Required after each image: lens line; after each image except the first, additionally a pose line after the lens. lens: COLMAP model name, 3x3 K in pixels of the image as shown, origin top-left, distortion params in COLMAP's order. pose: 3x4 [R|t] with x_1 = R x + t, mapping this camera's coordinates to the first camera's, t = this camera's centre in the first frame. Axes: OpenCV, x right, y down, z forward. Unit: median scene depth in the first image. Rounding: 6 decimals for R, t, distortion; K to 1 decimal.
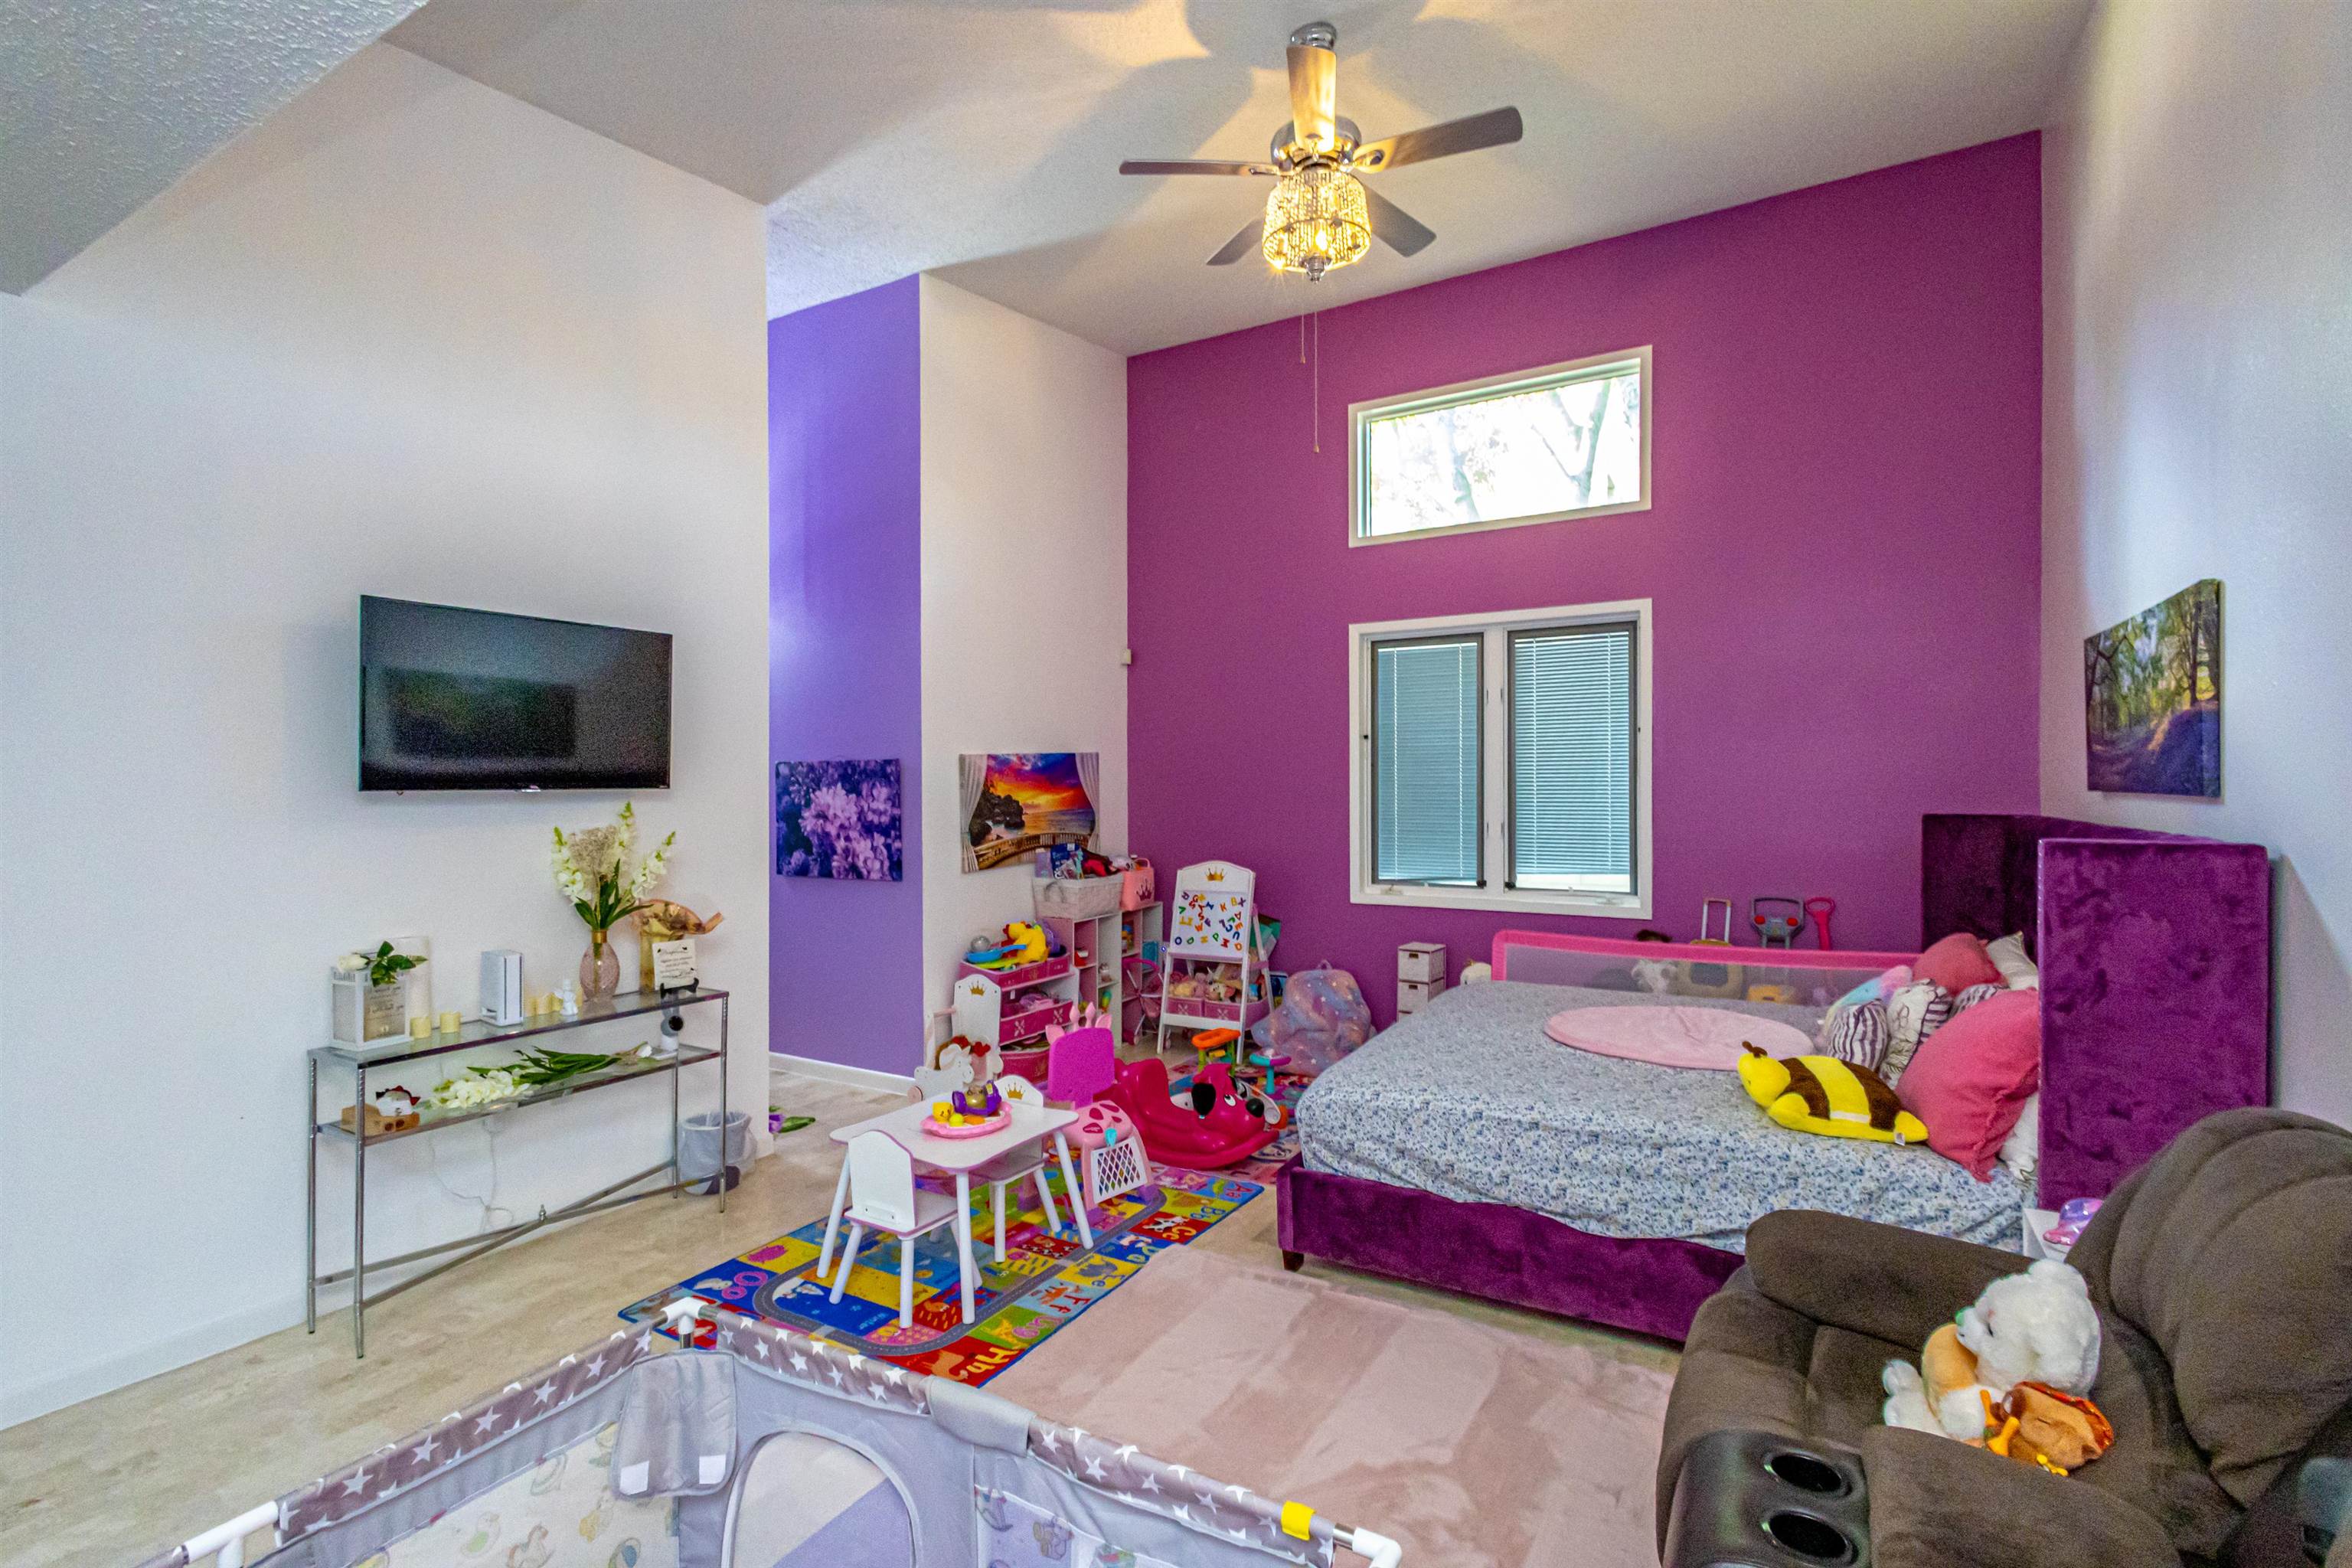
lens RADIAL K [[1081.5, 0, 1180.0], [0, 1081.5, 785.7], [0, 0, 1]] dist [0.016252, -0.005896]
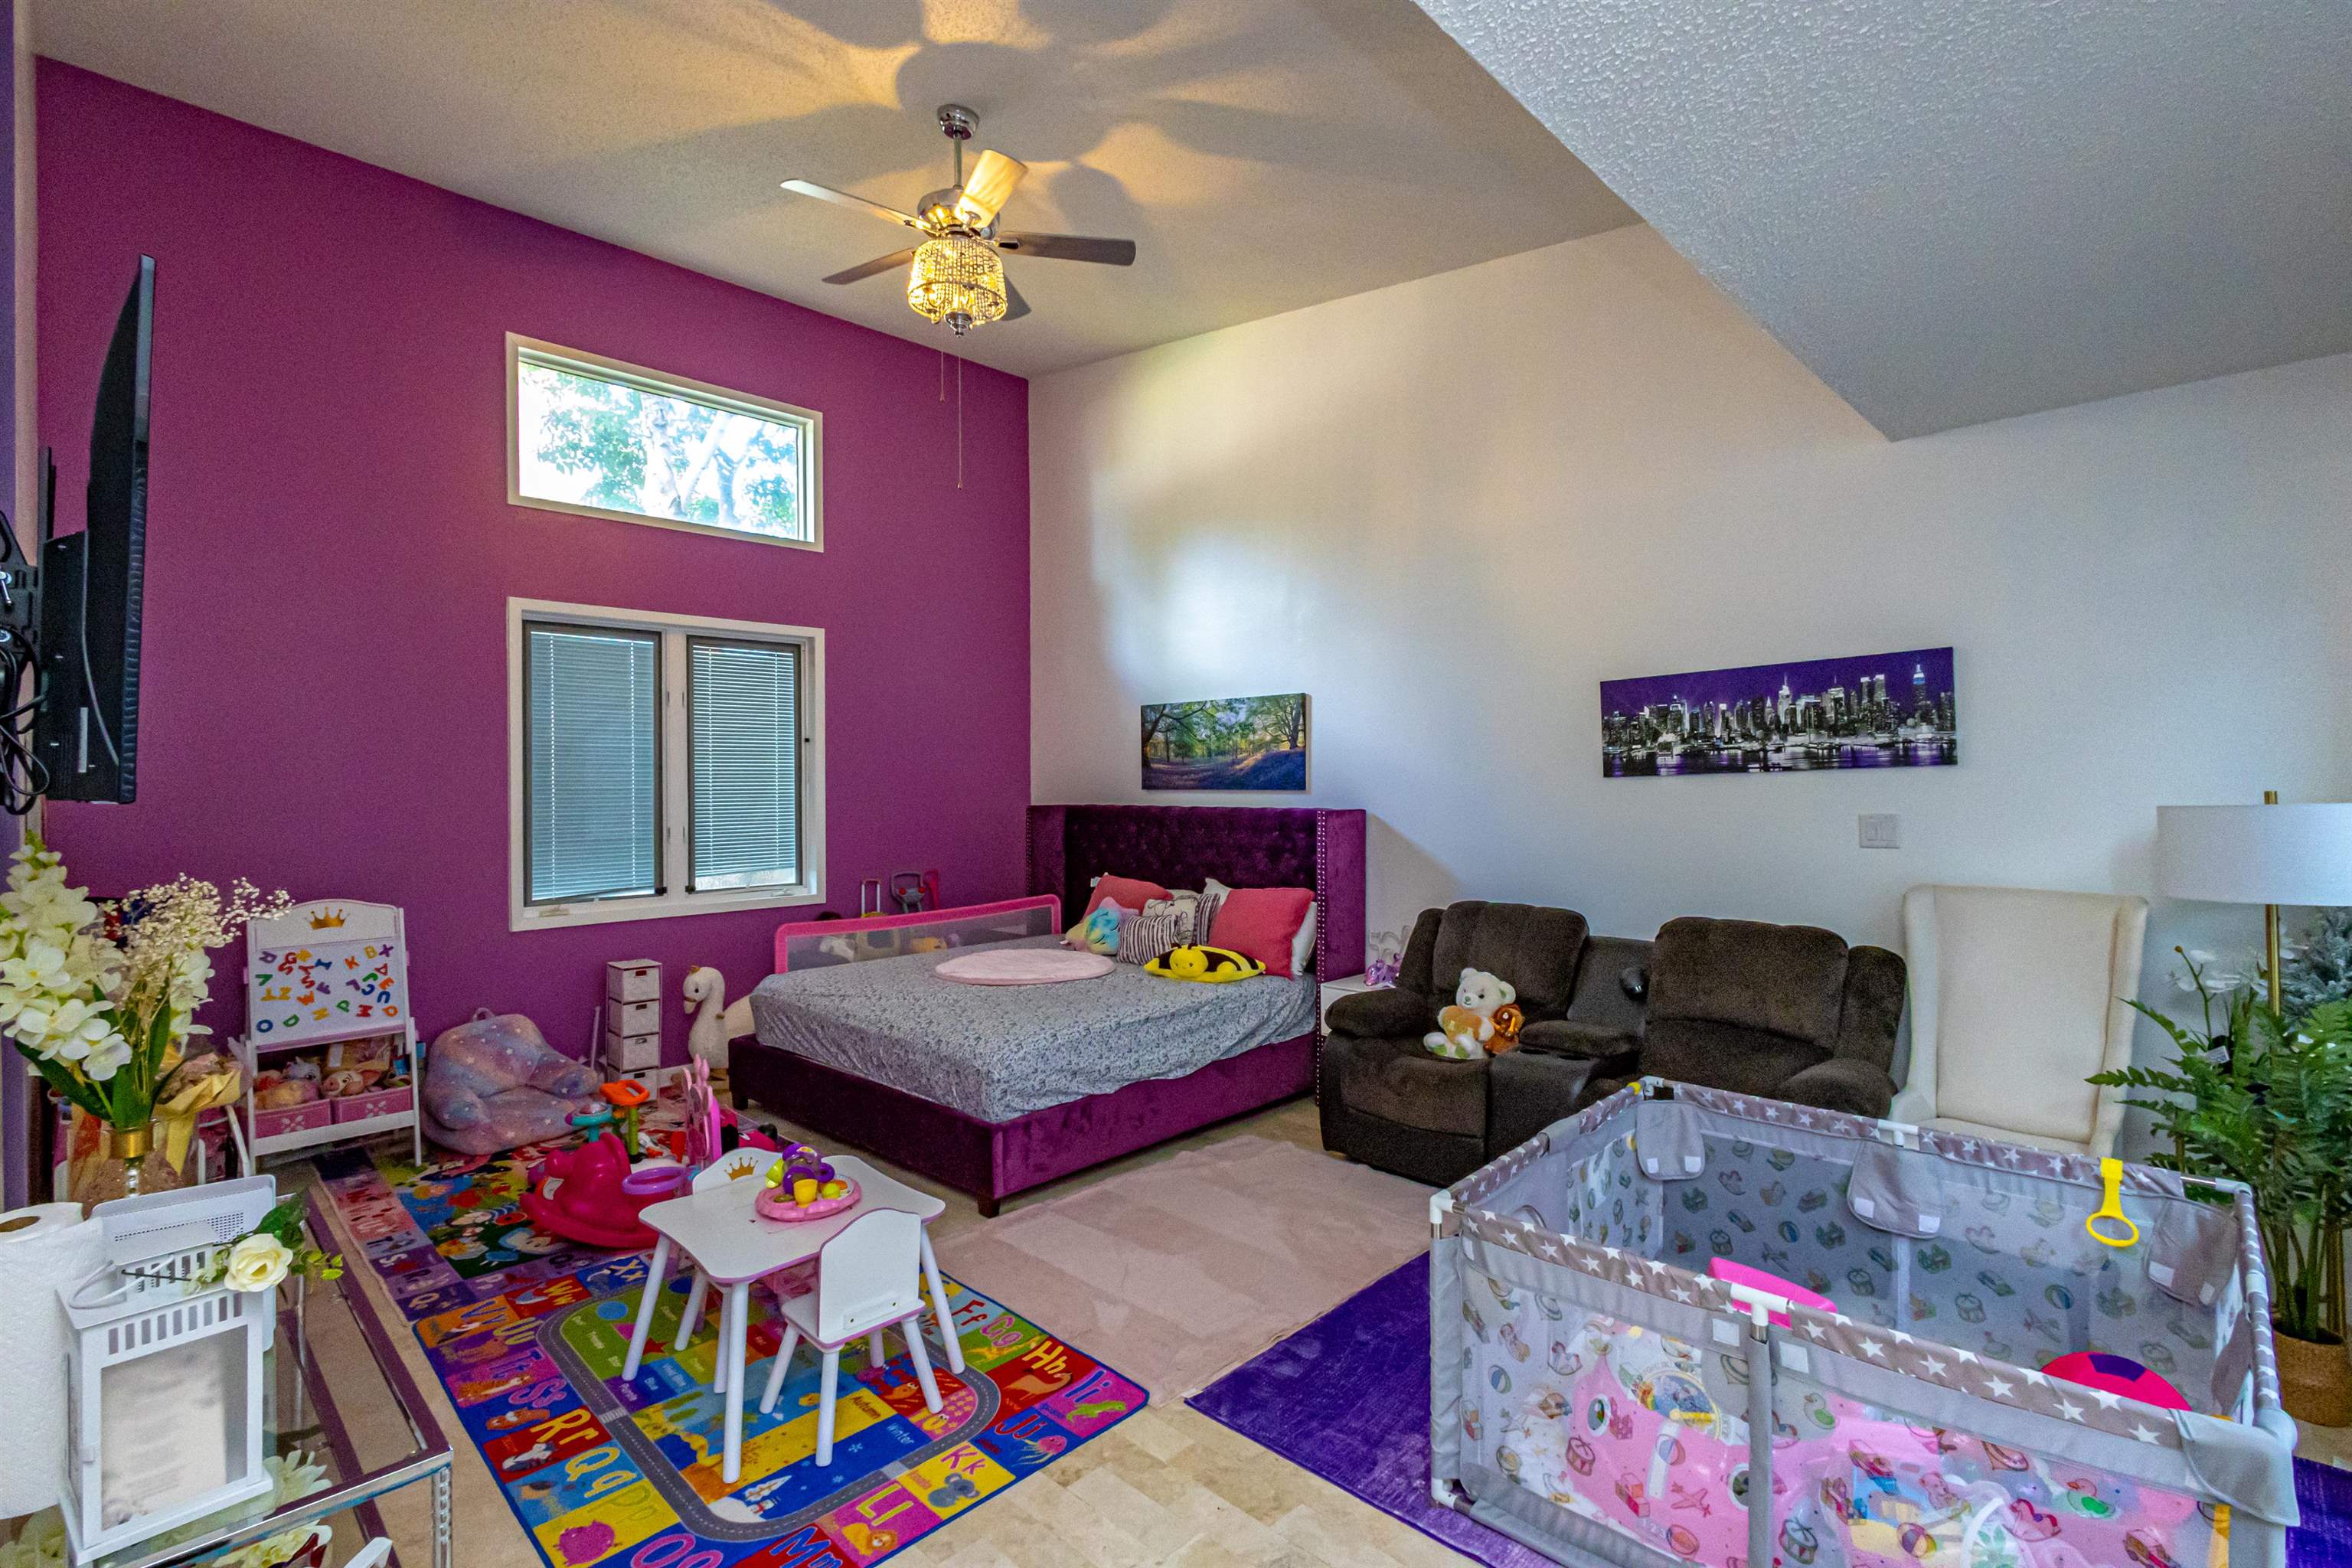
lens RADIAL K [[1081.5, 0, 1180.0], [0, 1081.5, 785.7], [0, 0, 1]] dist [0.016252, -0.005896]
pose [[0.234501, 0.000299, 0.972116, -0.572897], [0.006750, 0.999975, -0.001936, 0.001351], [-0.972092, 0.007016, 0.234493, 0.329214]]
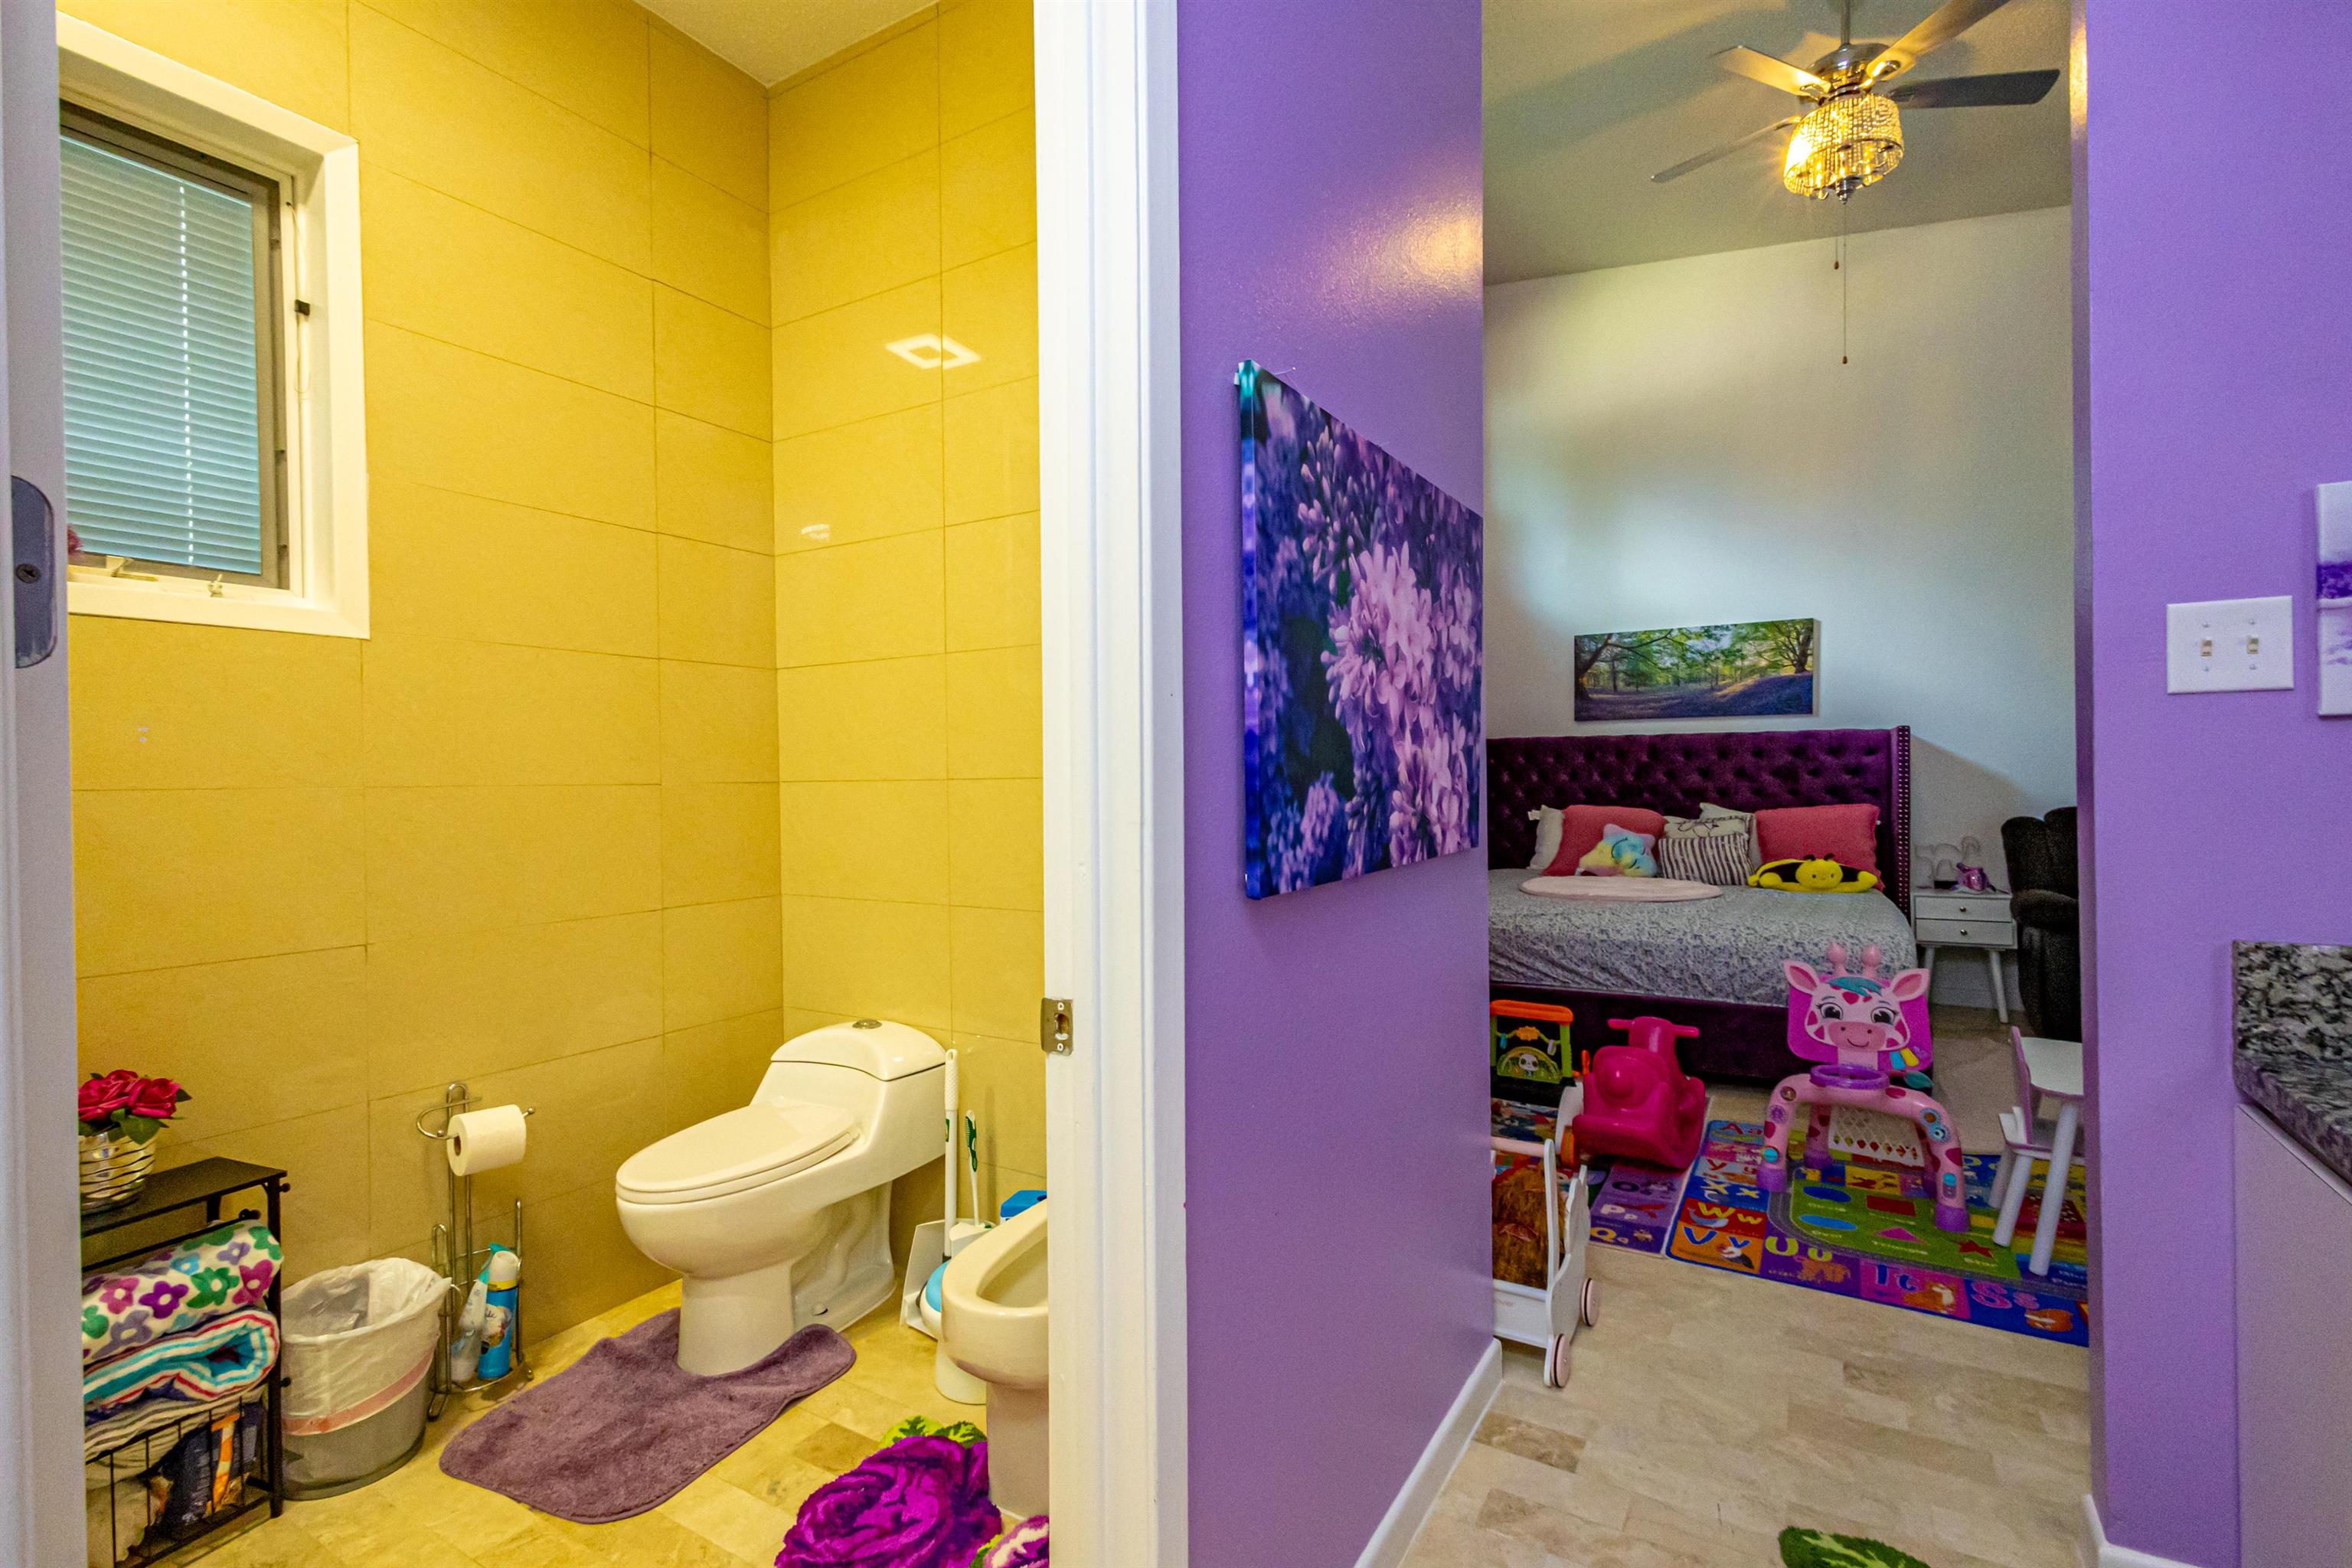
lens RADIAL K [[1077.7, 0, 1176.0], [0, 1077.7, 784.0], [0, 0, 1]] dist [0.013496, -0.000413]
pose [[0.006002, -0.002597, 0.999979, -0.600658], [0.012850, 0.999914, 0.002520, 0.060721], [-0.999899, 0.012835, 0.006035, 1.048055]]
